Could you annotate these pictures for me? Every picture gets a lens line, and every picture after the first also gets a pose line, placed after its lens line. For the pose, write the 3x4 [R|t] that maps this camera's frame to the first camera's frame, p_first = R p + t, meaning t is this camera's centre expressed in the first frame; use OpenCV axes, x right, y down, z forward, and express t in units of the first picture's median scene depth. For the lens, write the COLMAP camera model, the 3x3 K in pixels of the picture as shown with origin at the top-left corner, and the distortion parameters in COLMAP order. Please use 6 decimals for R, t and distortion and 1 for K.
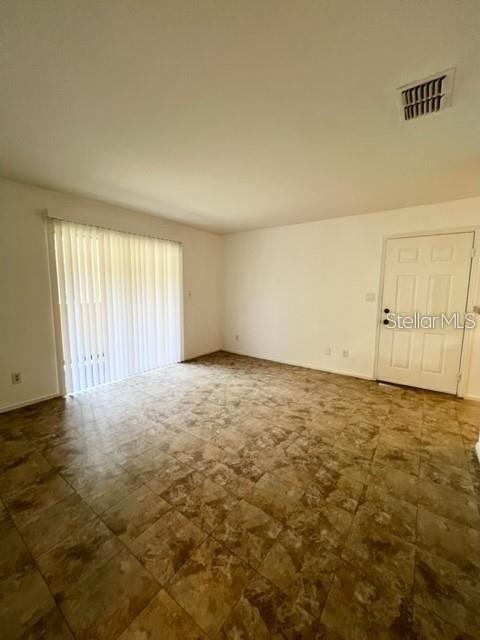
lens RADIAL K [[254.9, 0, 244.9], [0, 254.9, 319.1], [0, 0, 1]] dist [0.002025, 0.000068]
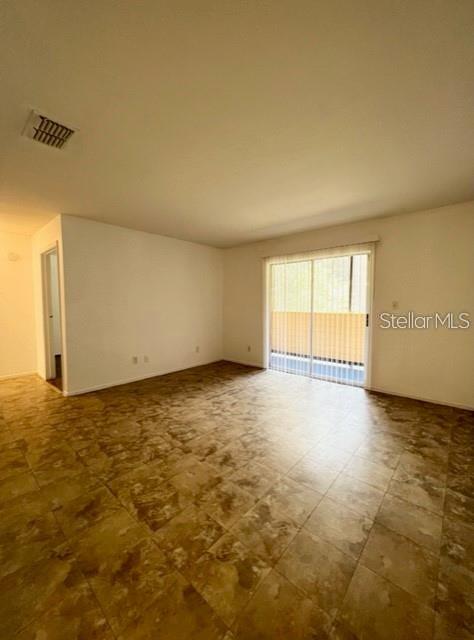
lens RADIAL K [[254.9, 0, 240.4], [0, 254.9, 319.6], [0, 0, 1]] dist [0.002025, 0.000068]
pose [[-0.092050, 0.054973, -0.994236, 1.148760], [-0.115532, 0.991142, 0.065498, -0.117004], [0.989029, 0.120895, -0.084883, 1.292024]]
